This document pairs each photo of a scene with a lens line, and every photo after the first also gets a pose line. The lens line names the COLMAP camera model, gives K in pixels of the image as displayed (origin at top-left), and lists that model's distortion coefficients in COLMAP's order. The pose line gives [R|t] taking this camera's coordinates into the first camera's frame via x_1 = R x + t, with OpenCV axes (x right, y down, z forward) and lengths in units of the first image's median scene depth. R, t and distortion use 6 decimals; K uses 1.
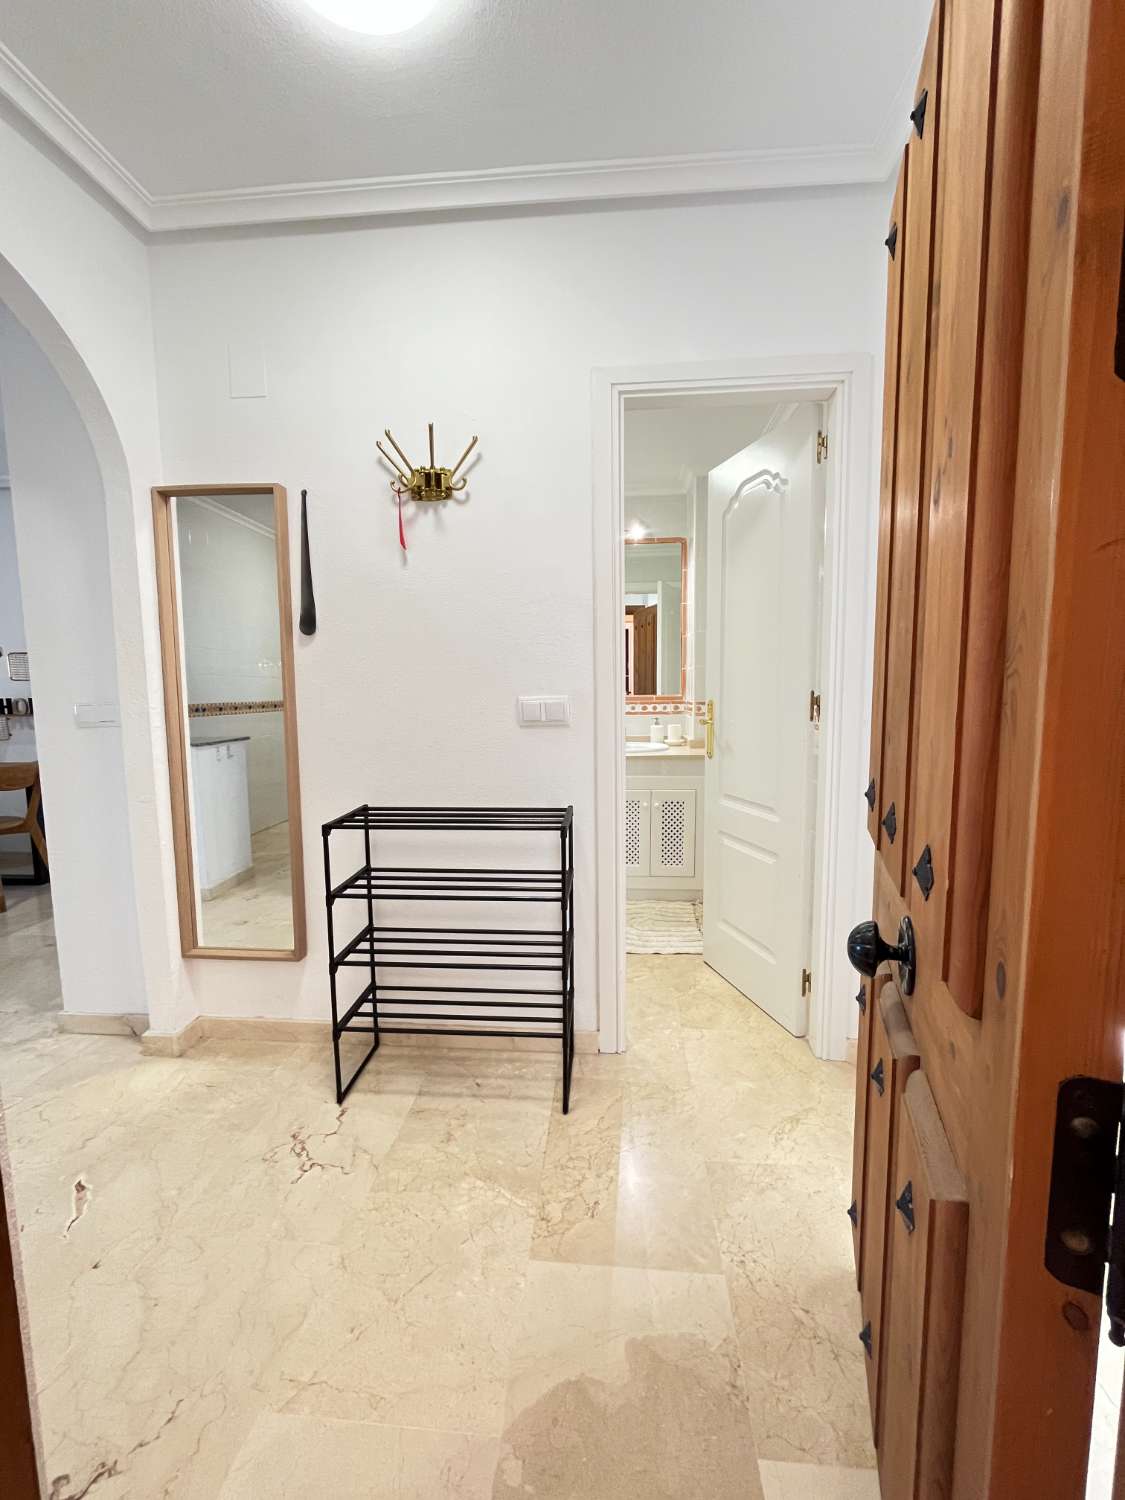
lens RADIAL K [[611.6, 0, 566.5], [0, 611.6, 746.5], [0, 0, 1]] dist [-0.001806, -0.000174]
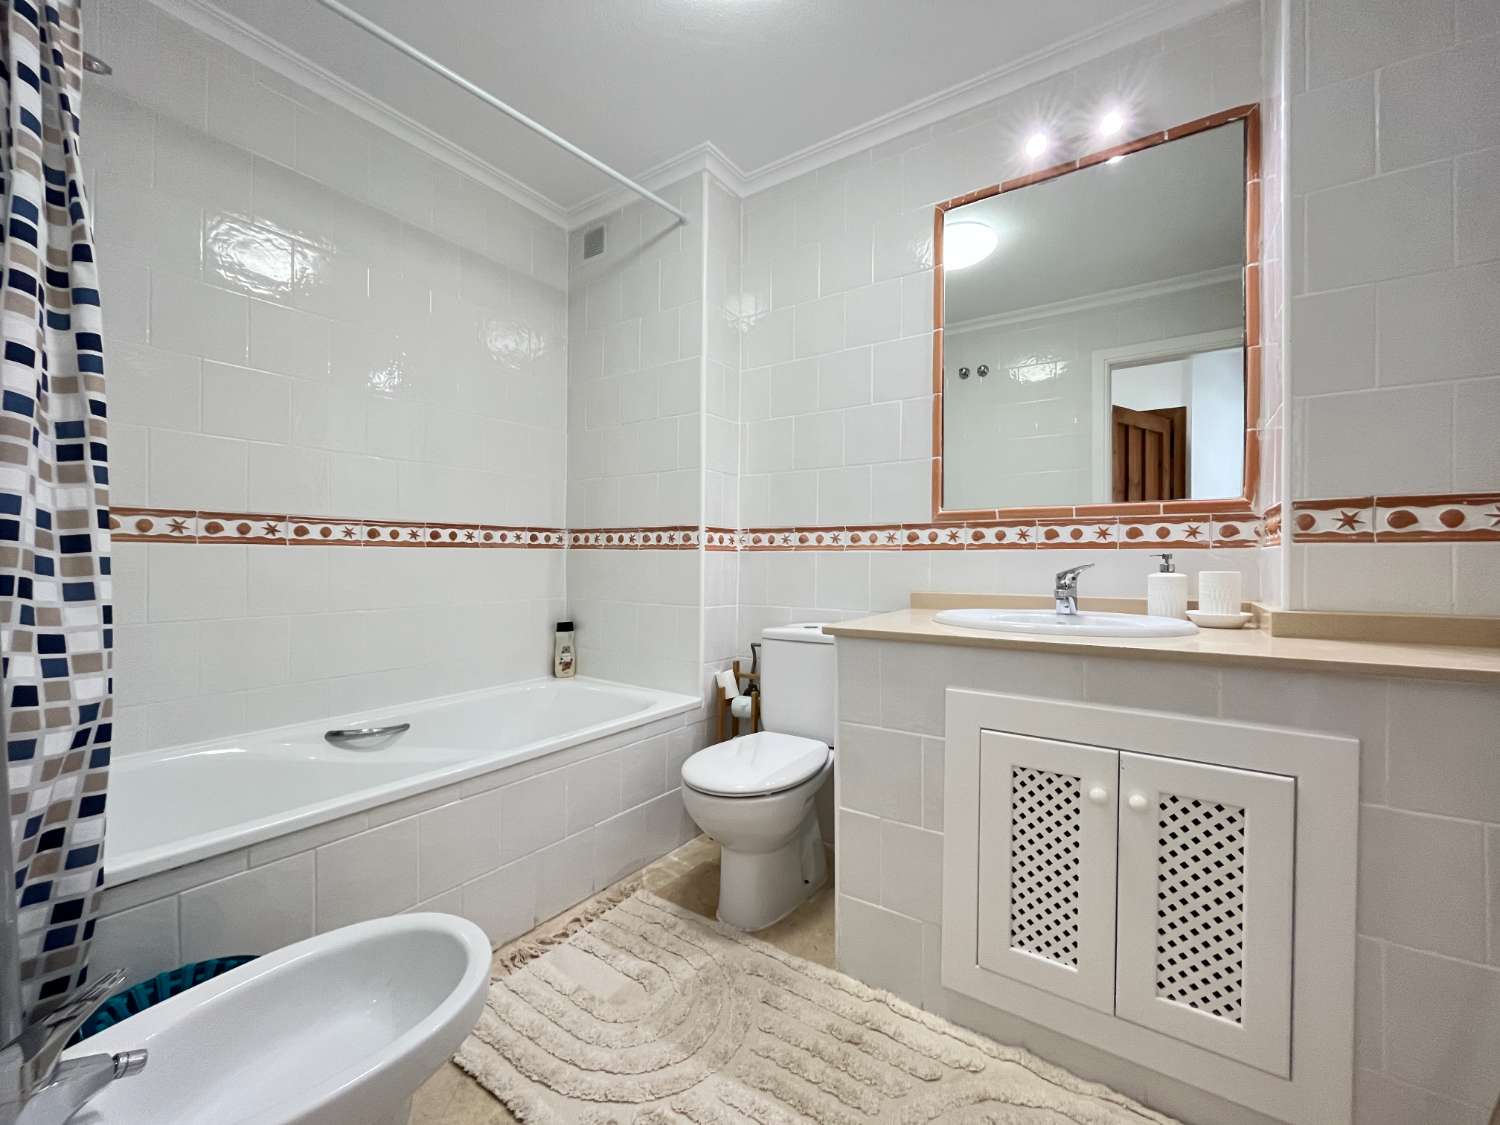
lens RADIAL K [[611.6, 0, 743.4], [0, 611.6, 558.8], [0, 0, 1]] dist [-0.001806, -0.000174]
pose [[0.861568, 0.012886, -0.507479, 0.113097], [-0.063474, 0.994567, -0.082508, 0.006267], [0.503658, 0.103298, 0.857705, 0.524052]]
